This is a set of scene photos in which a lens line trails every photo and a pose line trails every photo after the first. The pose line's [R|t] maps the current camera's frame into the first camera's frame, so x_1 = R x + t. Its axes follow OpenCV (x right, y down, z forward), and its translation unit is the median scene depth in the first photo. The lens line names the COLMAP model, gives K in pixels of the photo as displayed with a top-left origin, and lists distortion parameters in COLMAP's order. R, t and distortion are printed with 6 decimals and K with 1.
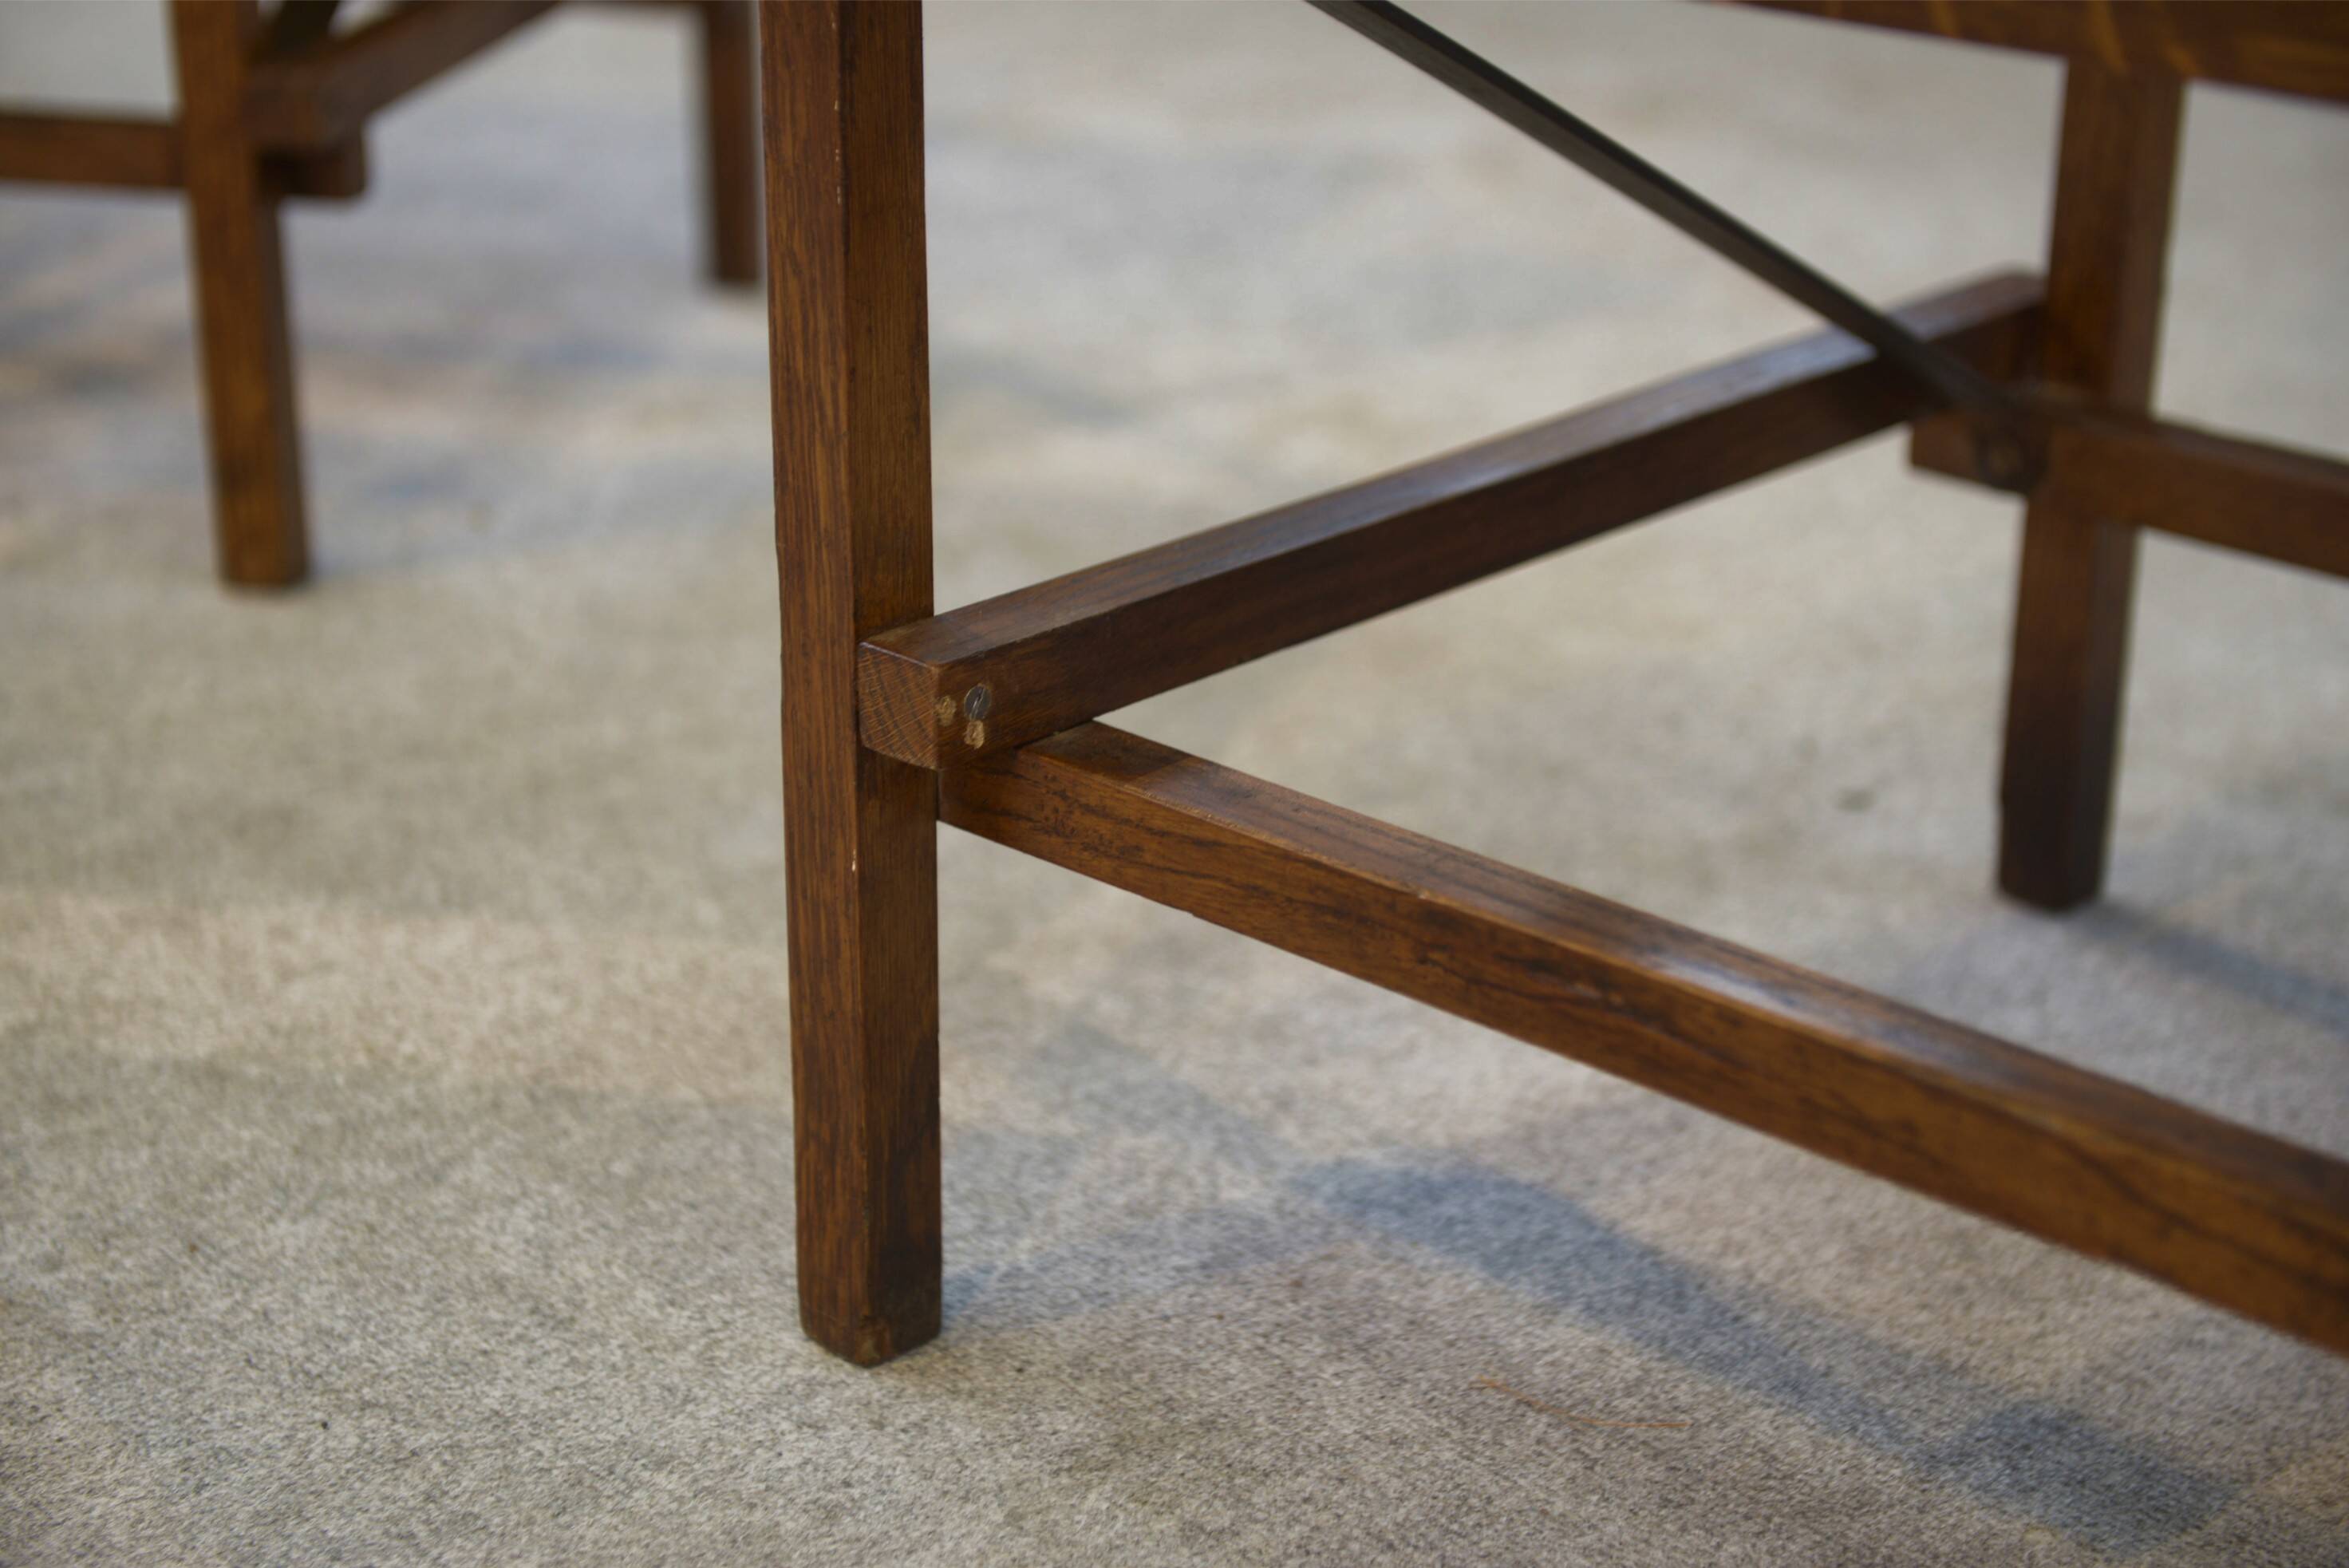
lens RADIAL K [[4268.9, 0, 1174.5], [0, 4268.9, 784.0], [0, 0, 1]] dist [0.116568, -0.185125]
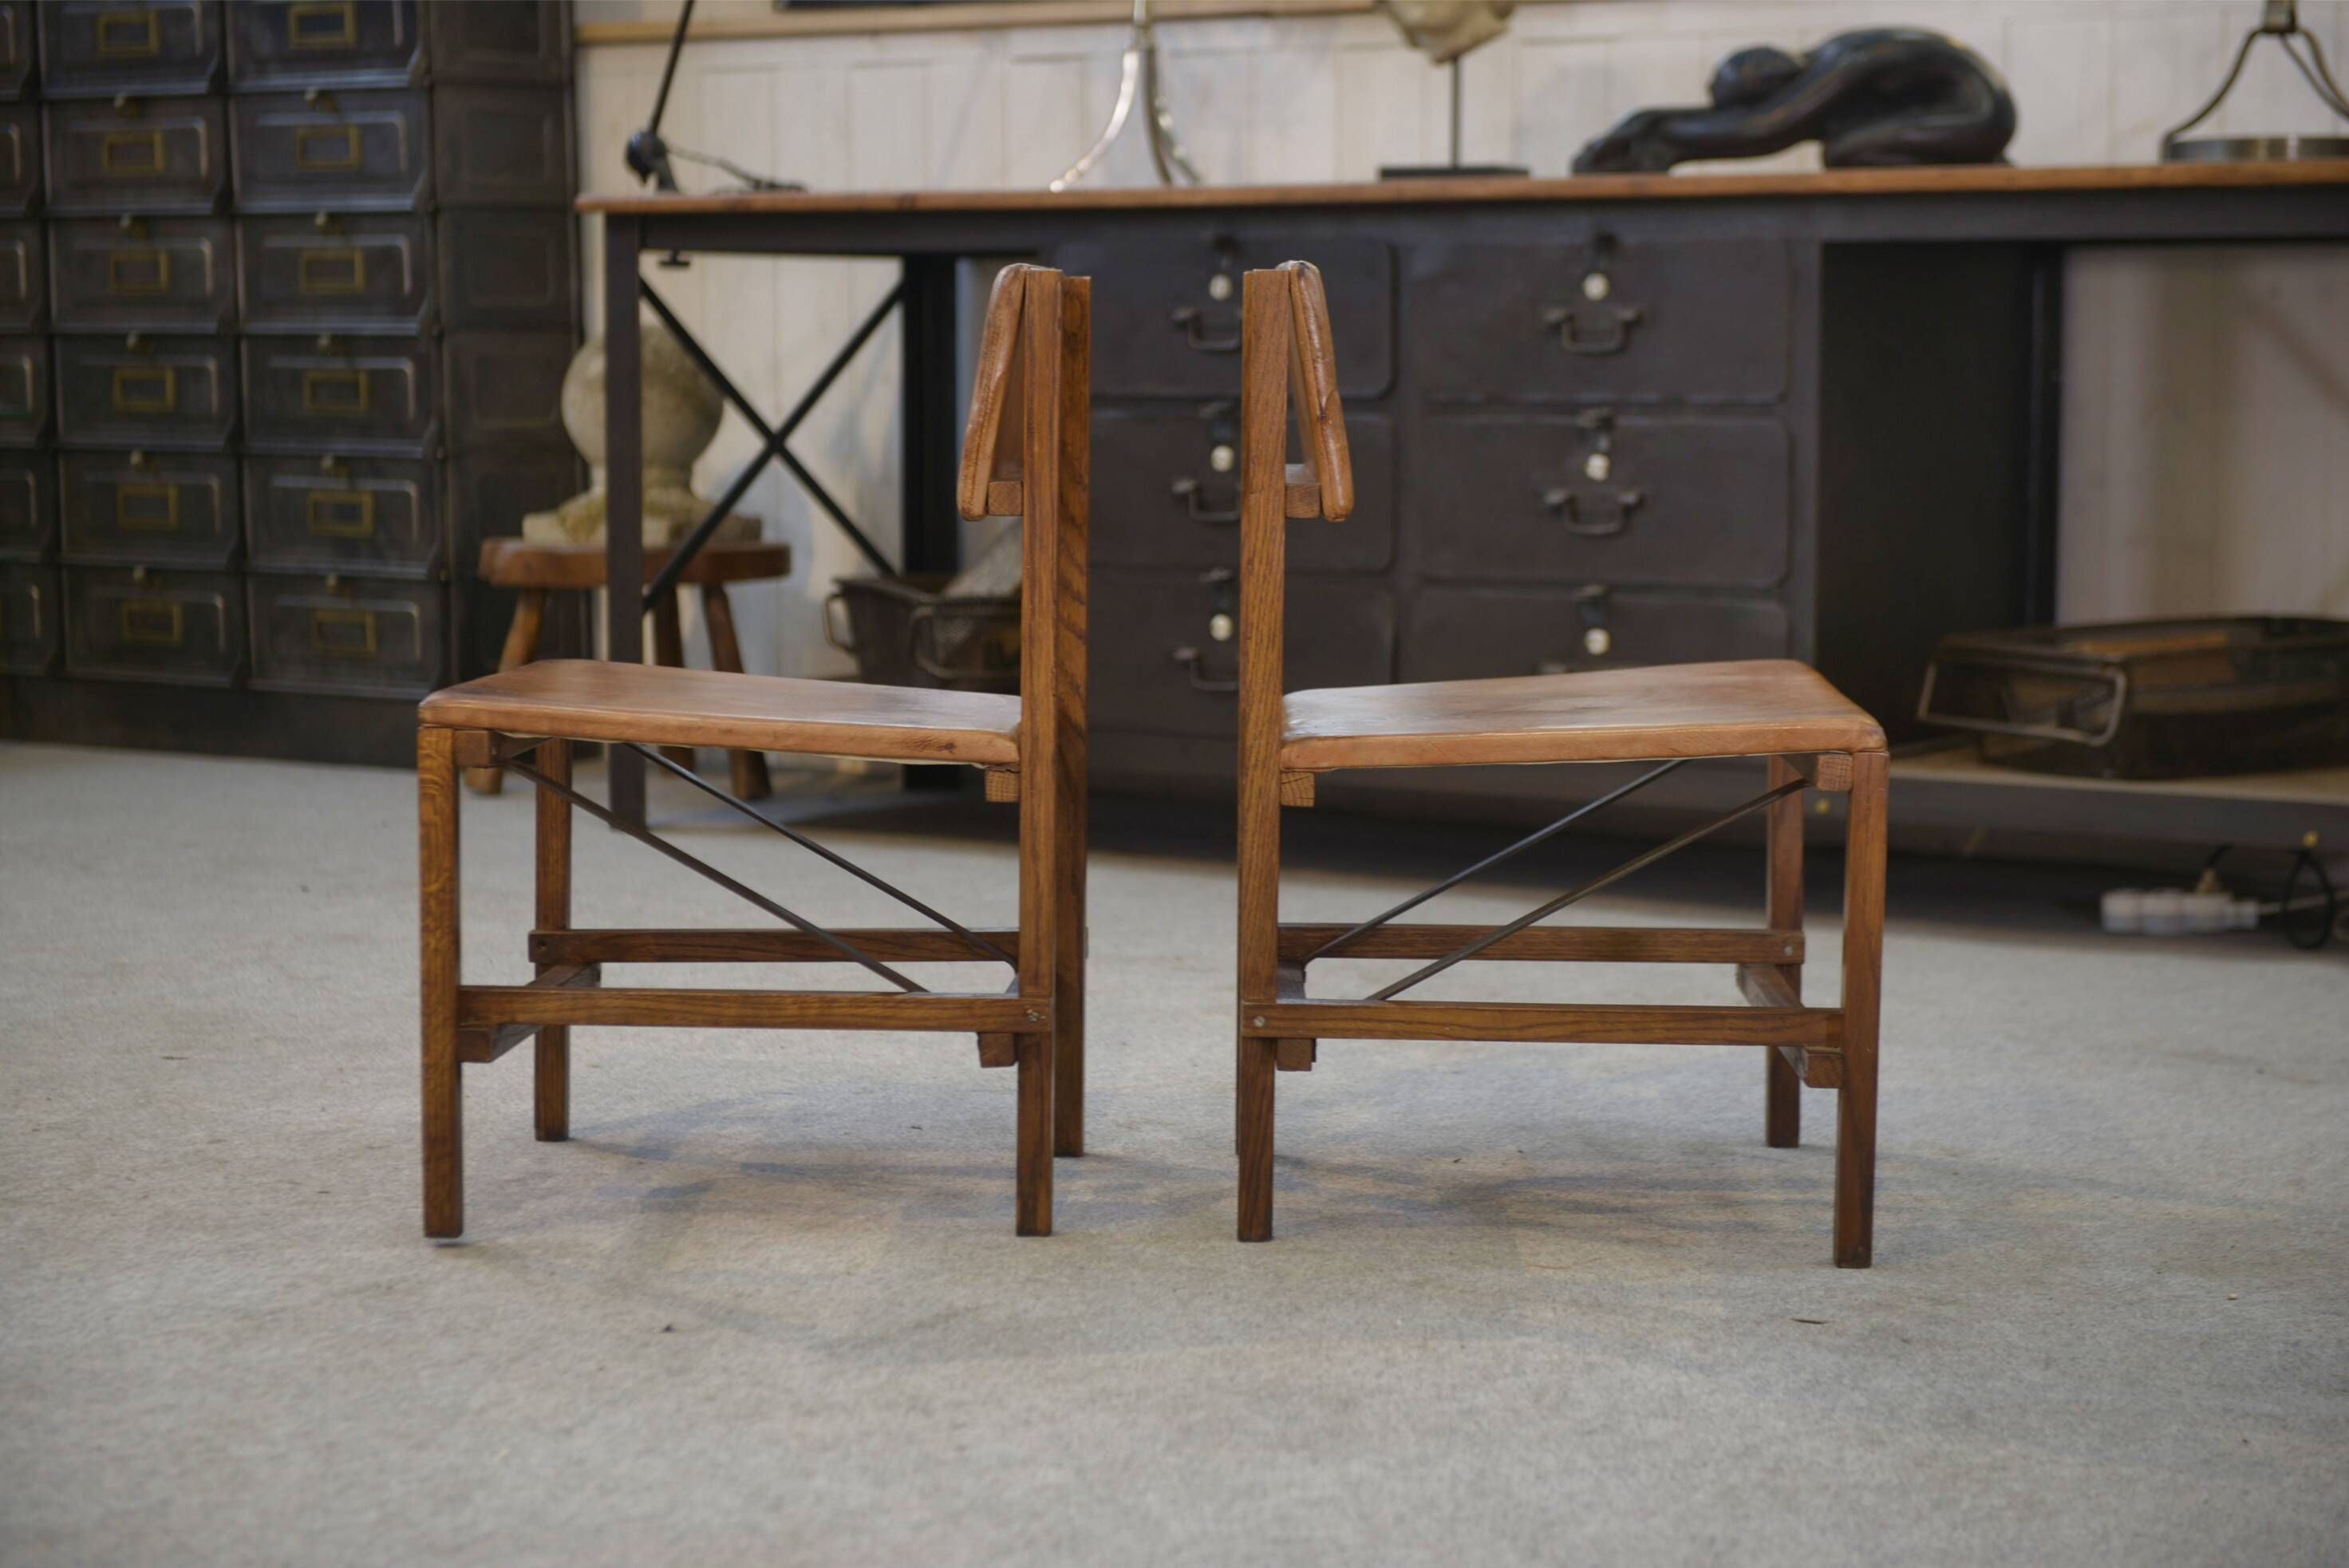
lens RADIAL K [[4477.6, 0, 1174.5], [0, 4477.6, 784.0], [0, 0, 1]] dist [0.137949, -0.496858]
pose [[0.970246, -0.031787, 0.240027, -0.906117], [0.095059, 0.961755, -0.256886, 0.591897], [-0.222682, 0.272060, 0.936160, -1.988248]]
